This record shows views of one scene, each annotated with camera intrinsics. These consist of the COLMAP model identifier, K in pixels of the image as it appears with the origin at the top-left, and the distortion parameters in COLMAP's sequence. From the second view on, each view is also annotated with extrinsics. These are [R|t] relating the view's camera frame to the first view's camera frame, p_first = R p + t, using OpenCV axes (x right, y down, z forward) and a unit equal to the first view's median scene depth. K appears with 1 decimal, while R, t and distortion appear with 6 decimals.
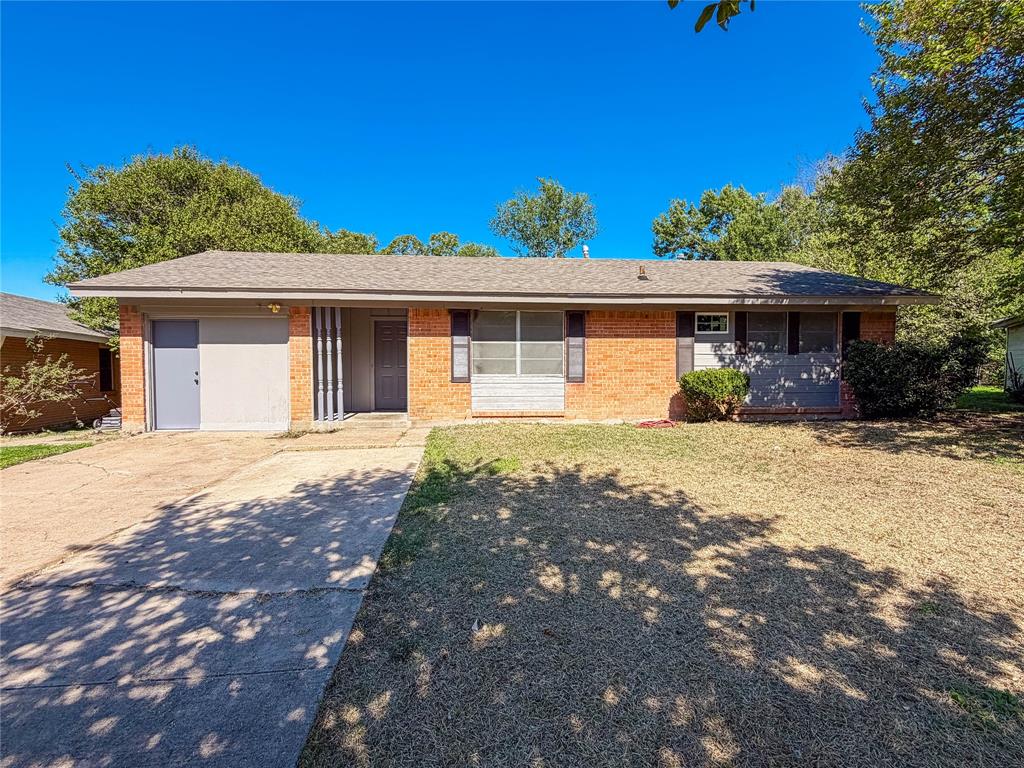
lens RADIAL K [[502.3, 0, 512.0], [0, 502.3, 384.0], [0, 0, 1]] dist [0.001779, 0.000076]
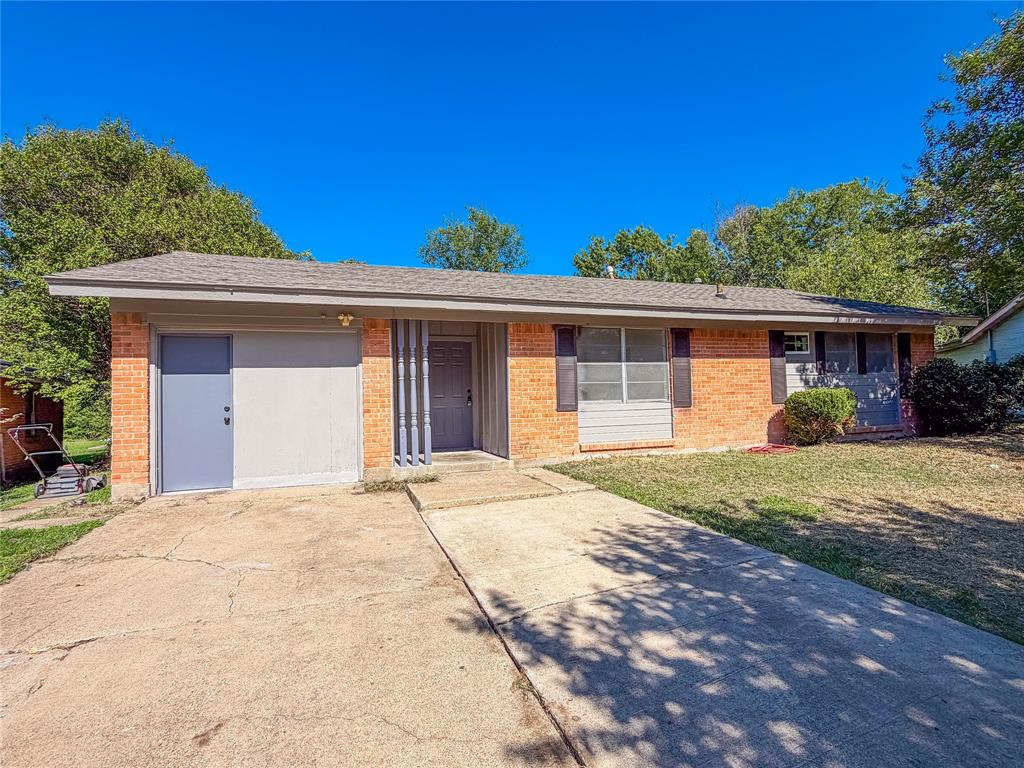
lens RADIAL K [[502.3, 0, 512.0], [0, 502.3, 384.0], [0, 0, 1]] dist [0.001779, 0.000076]
pose [[0.970198, -0.016721, 0.241737, -0.395579], [0.033279, 0.997358, -0.064576, 0.002932], [-0.240019, 0.070696, 0.968191, 0.204042]]
